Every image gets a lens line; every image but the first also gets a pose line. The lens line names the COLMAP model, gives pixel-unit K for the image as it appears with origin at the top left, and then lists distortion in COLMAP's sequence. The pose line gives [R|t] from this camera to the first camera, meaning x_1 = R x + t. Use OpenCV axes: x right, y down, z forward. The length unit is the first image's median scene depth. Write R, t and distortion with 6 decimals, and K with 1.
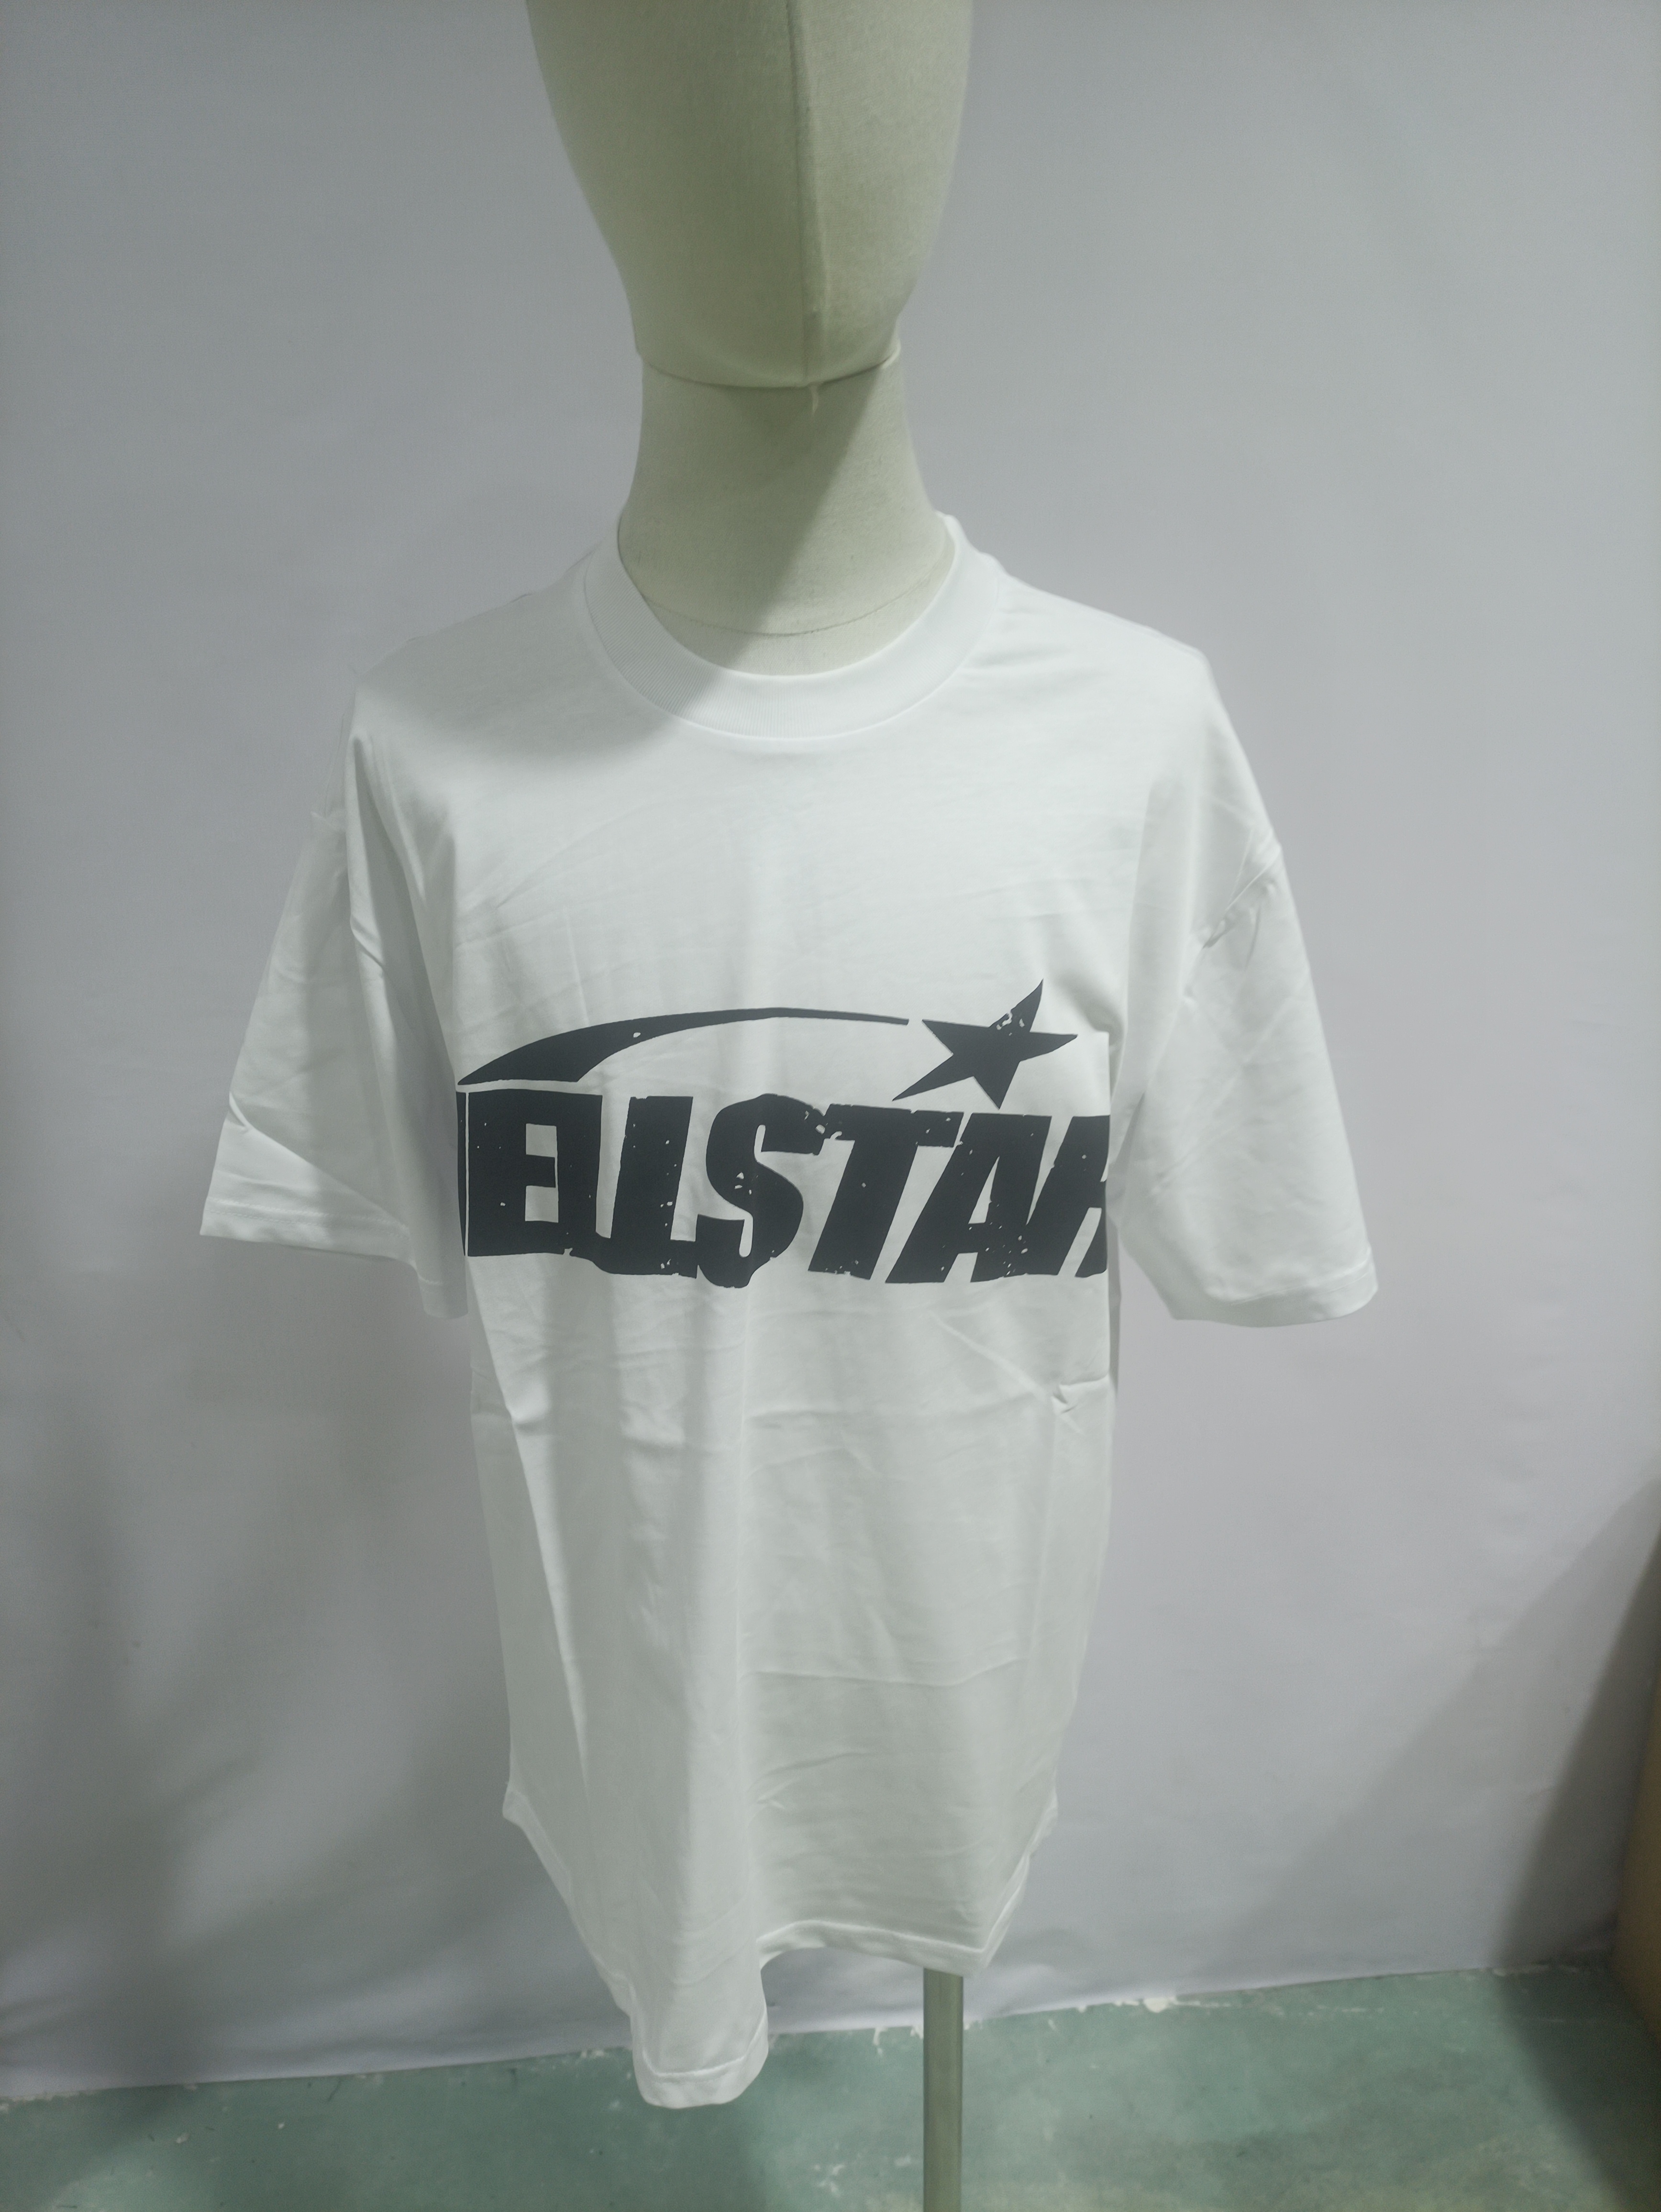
lens RADIAL K [[1503.2, 0, 832.5], [0, 1503.2, 964.2], [0, 0, 1]] dist [-0.015944, -0.001383]
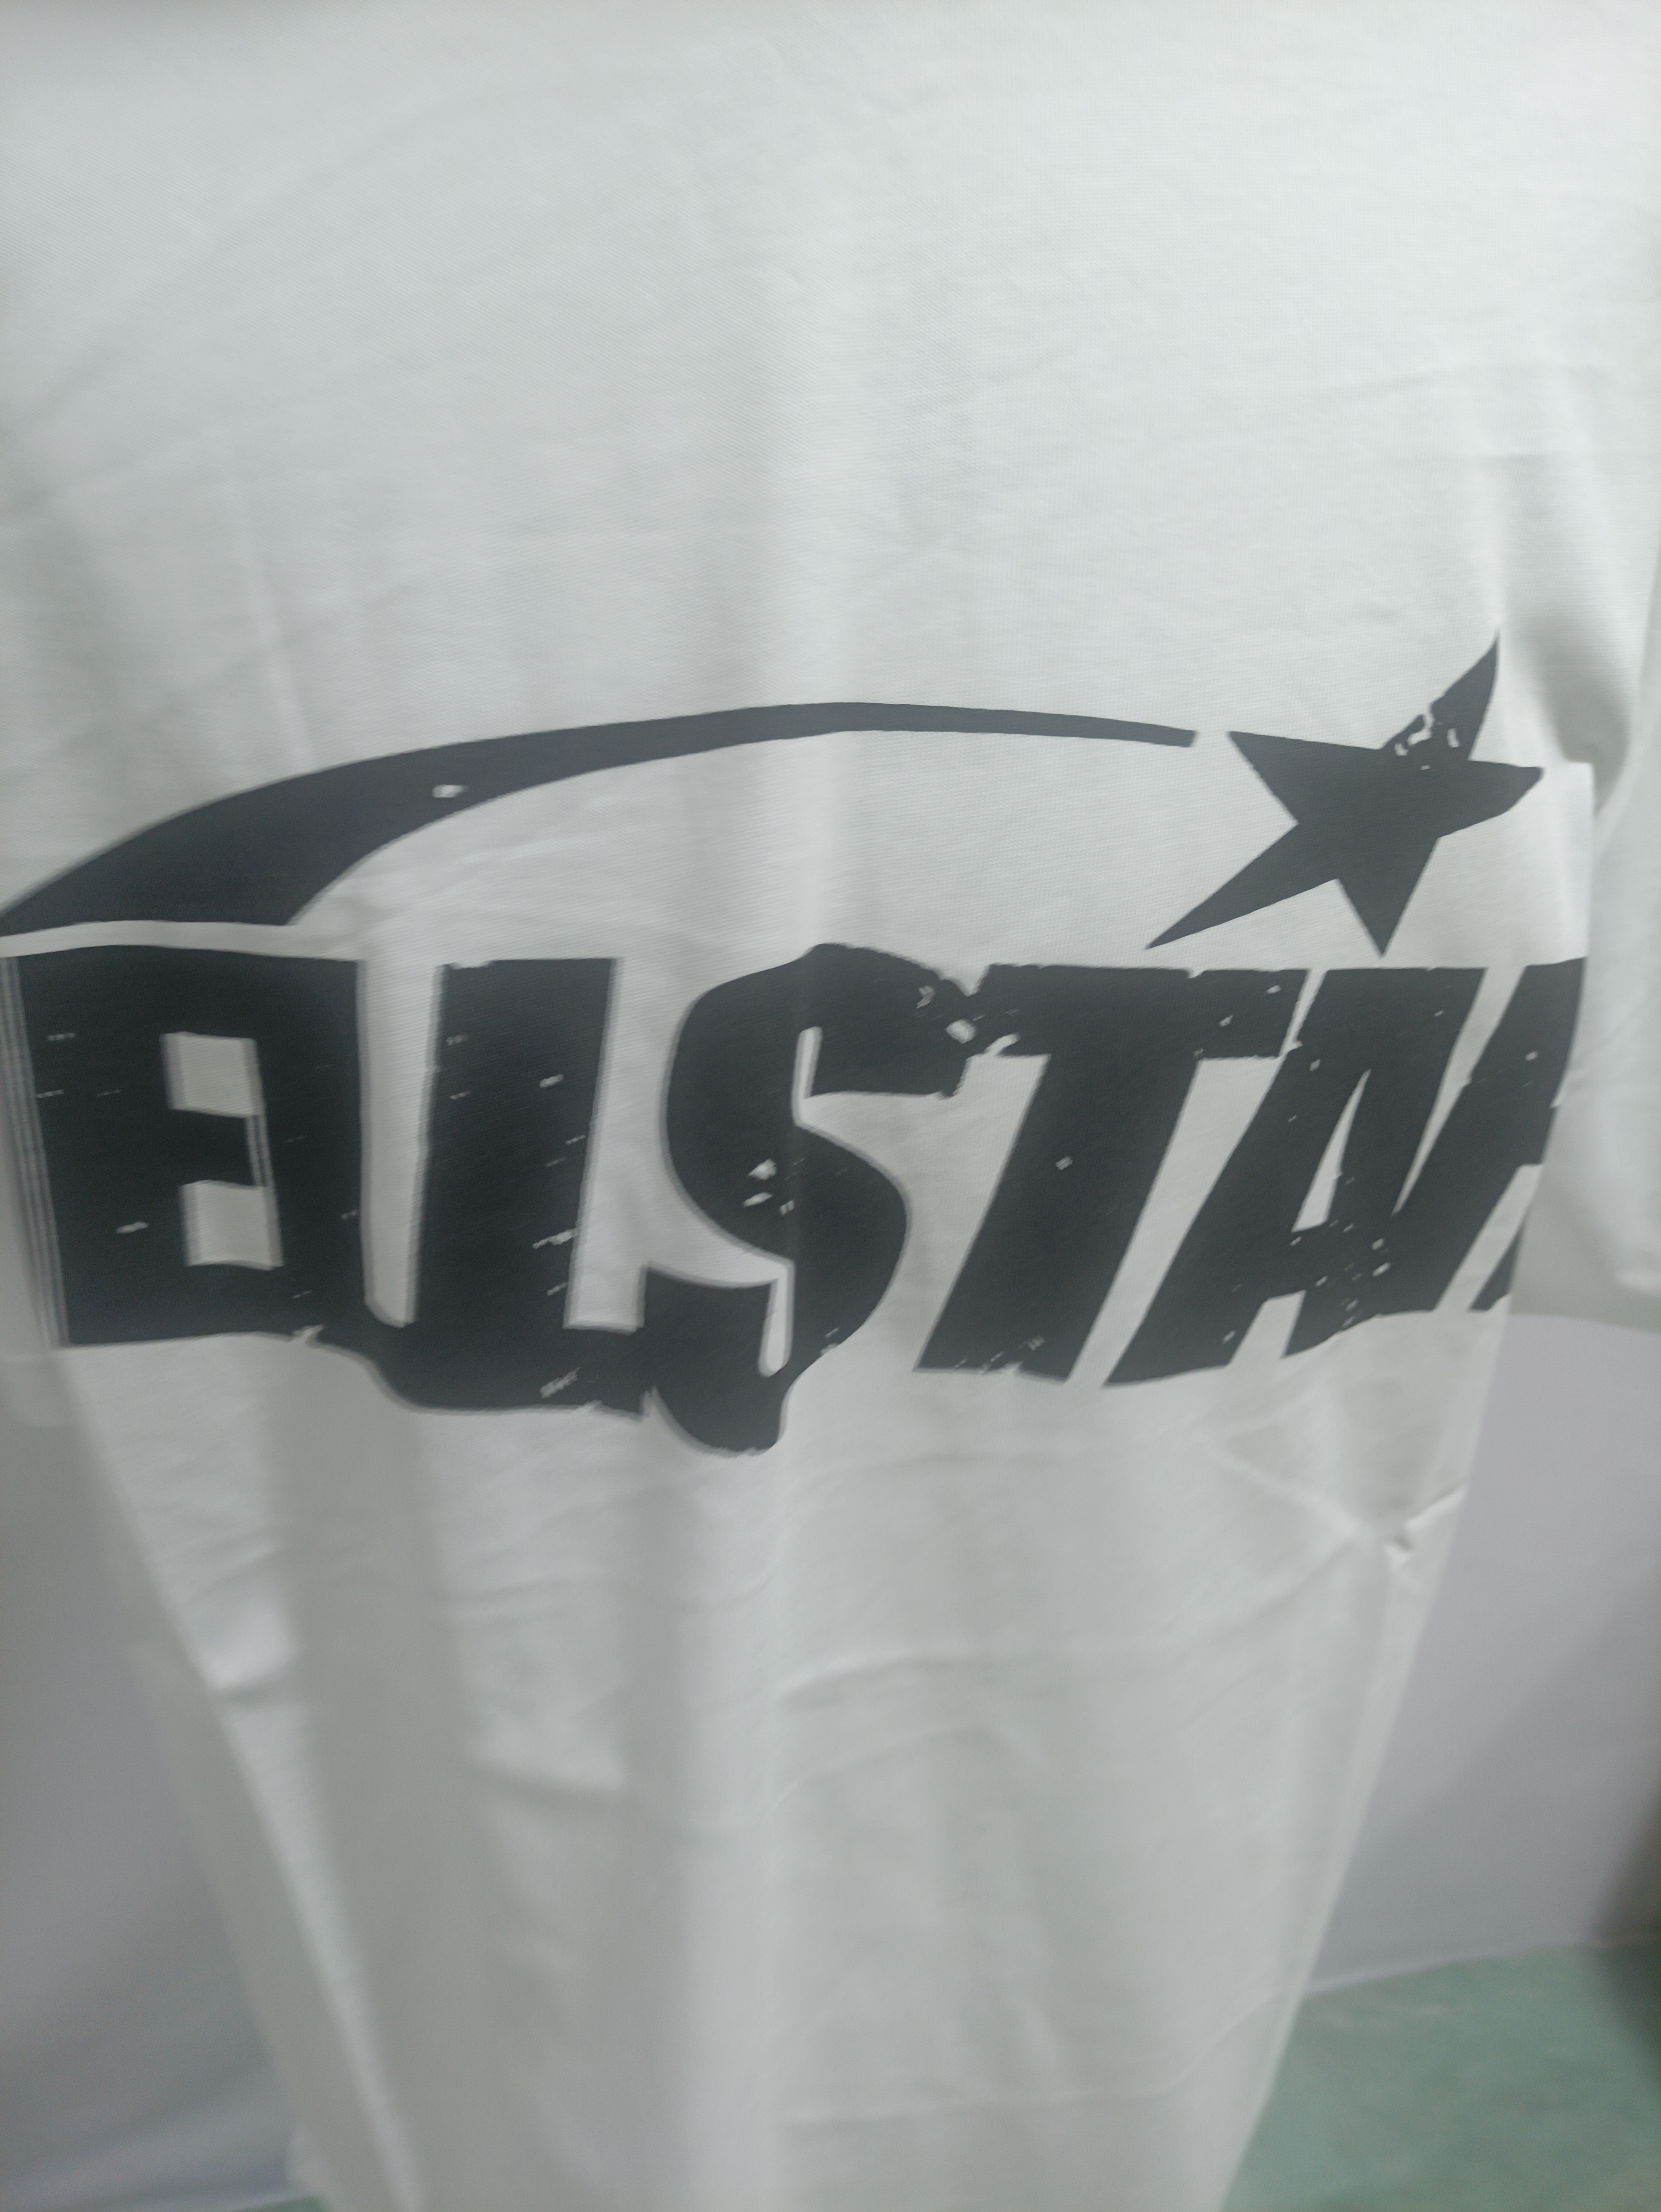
lens RADIAL K [[1503.2, 0, 832.5], [0, 1503.2, 964.2], [0, 0, 1]] dist [-0.015944, -0.001383]
pose [[0.992299, -0.037084, 0.118186, -0.082656], [0.019395, 0.988880, 0.147444, 0.036500], [-0.122340, -0.144016, 0.981984, 0.625418]]
